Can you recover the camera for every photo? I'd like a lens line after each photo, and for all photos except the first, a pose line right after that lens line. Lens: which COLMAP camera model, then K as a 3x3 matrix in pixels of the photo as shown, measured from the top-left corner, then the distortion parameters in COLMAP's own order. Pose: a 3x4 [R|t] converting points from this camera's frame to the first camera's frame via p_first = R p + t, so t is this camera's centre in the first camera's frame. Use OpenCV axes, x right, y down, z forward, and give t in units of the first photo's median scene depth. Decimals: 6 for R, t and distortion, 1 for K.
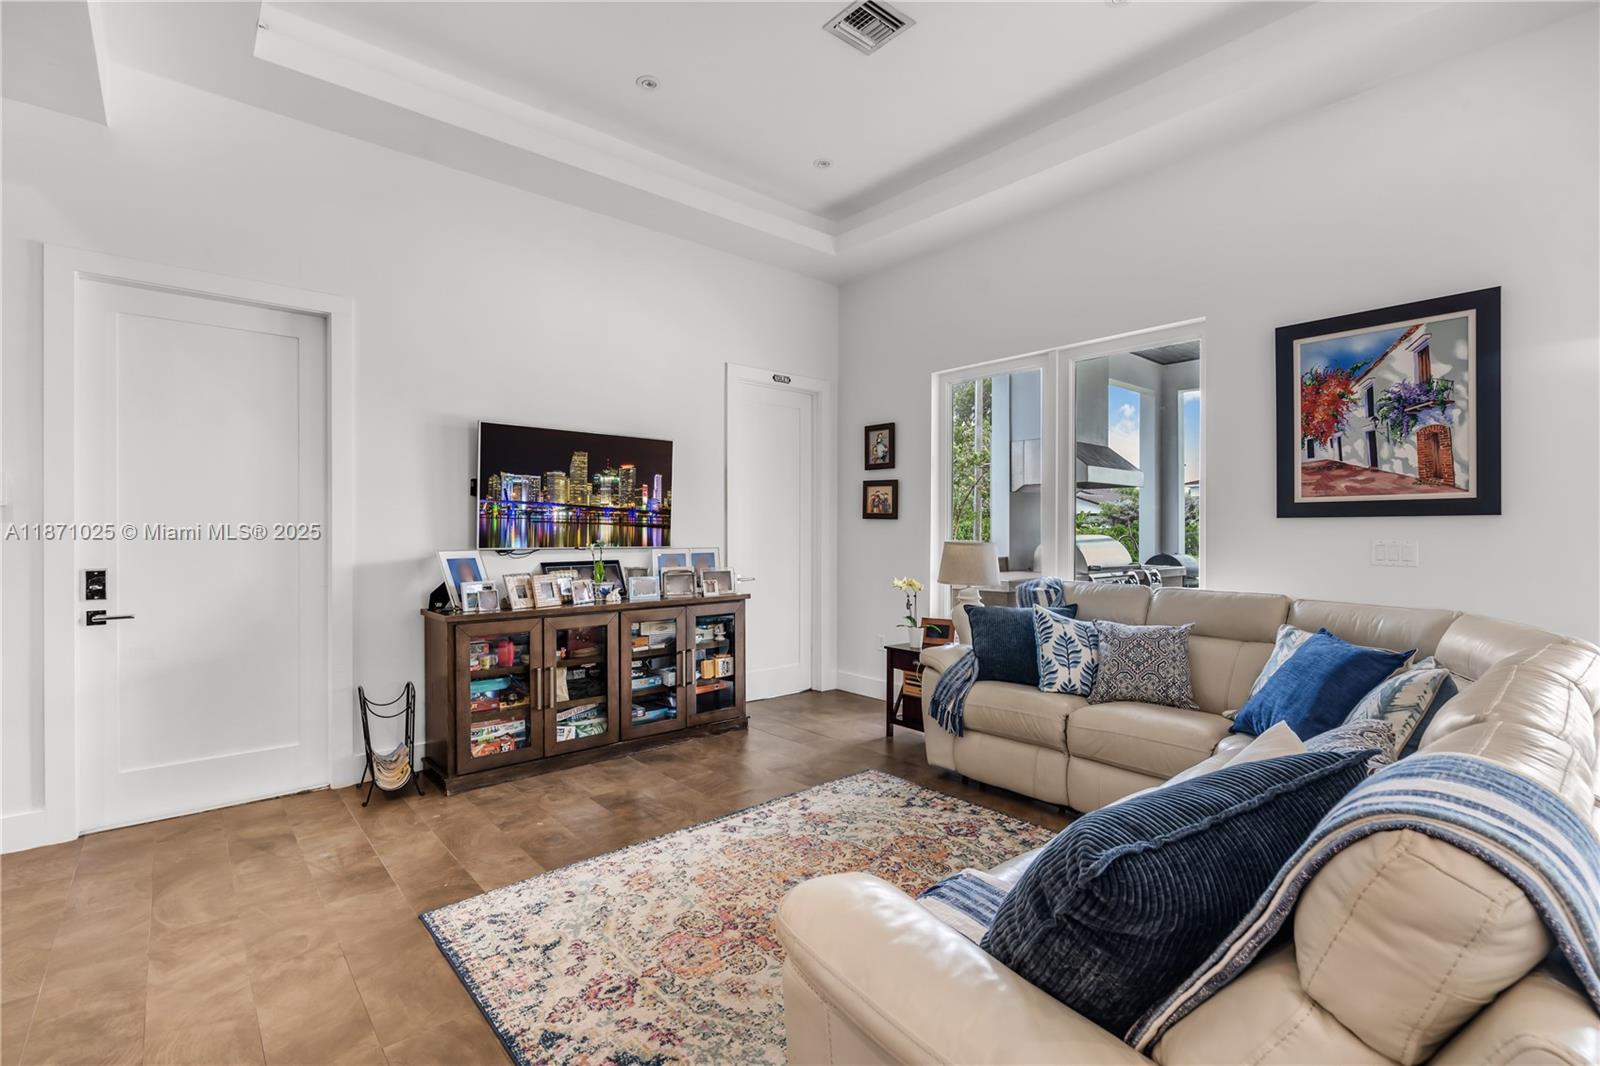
lens RADIAL K [[724.9, 0, 798.7], [0, 724.9, 529.0], [0, 0, 1]] dist [-0.003343, 0.002025]
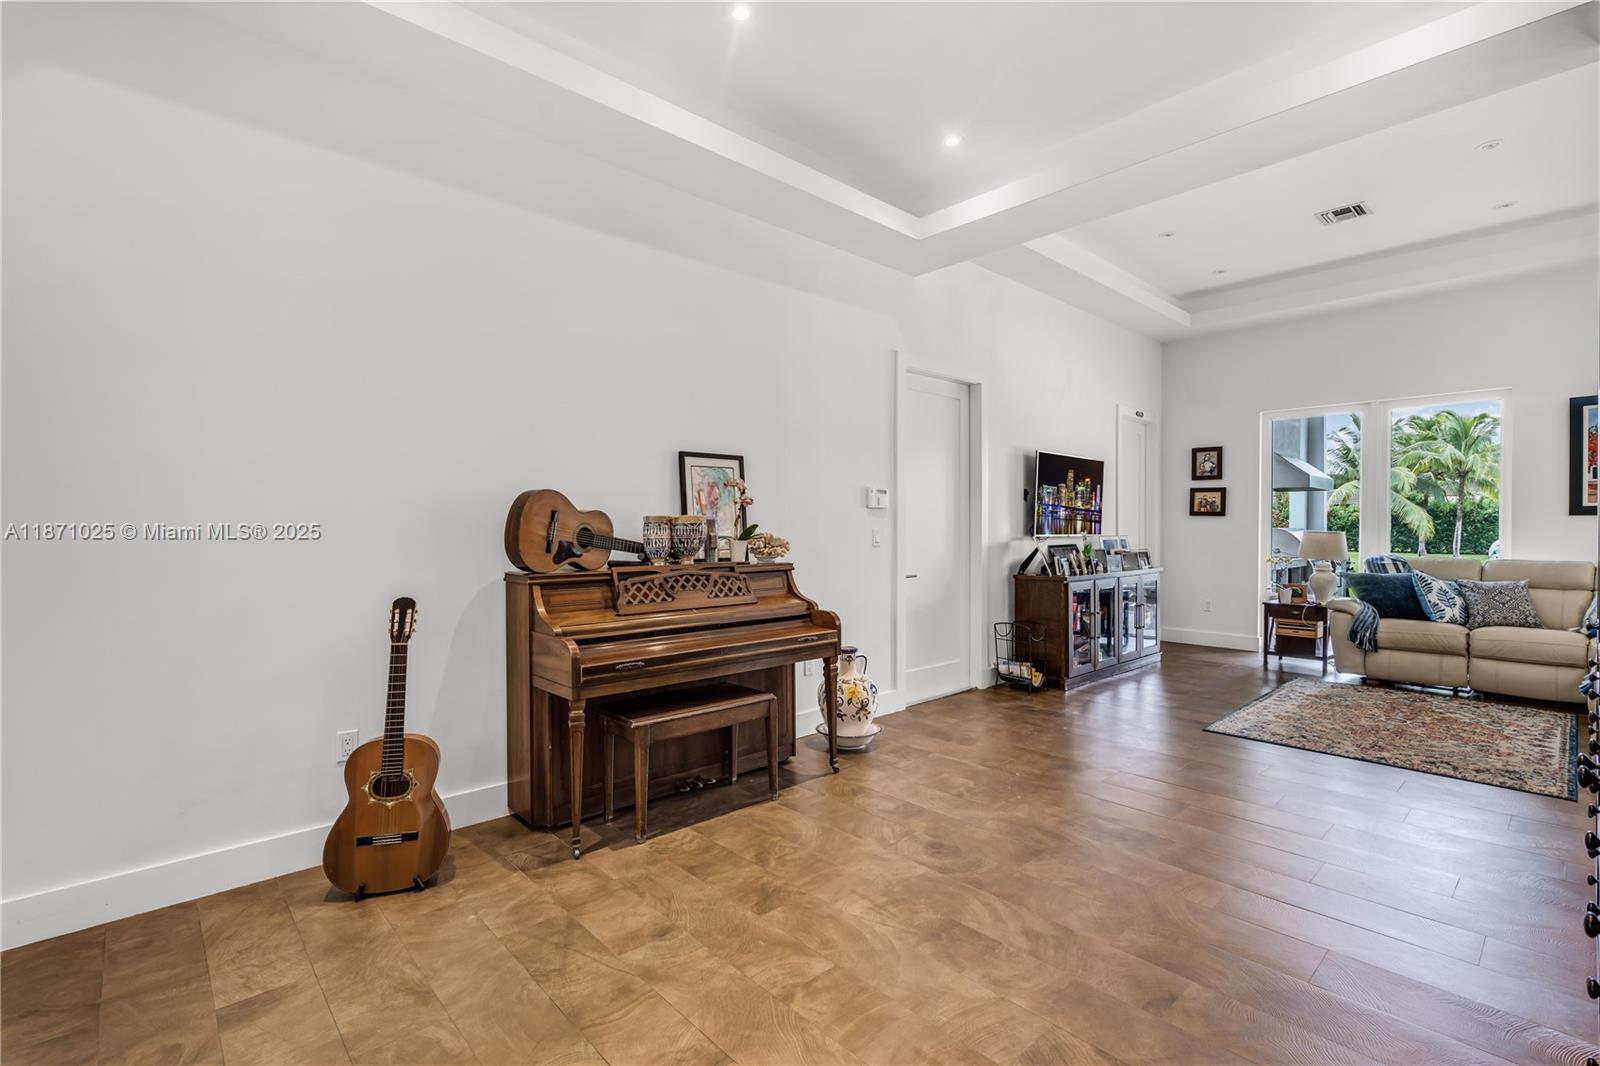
lens RADIAL K [[724.9, 0, 803.0], [0, 724.9, 533.9], [0, 0, 1]] dist [-0.003343, 0.002025]
pose [[0.999509, -0.000633, 0.031335, -0.905089], [0.000237, 0.999920, 0.012652, 0.004014], [-0.031341, -0.012638, 0.999429, -0.461329]]
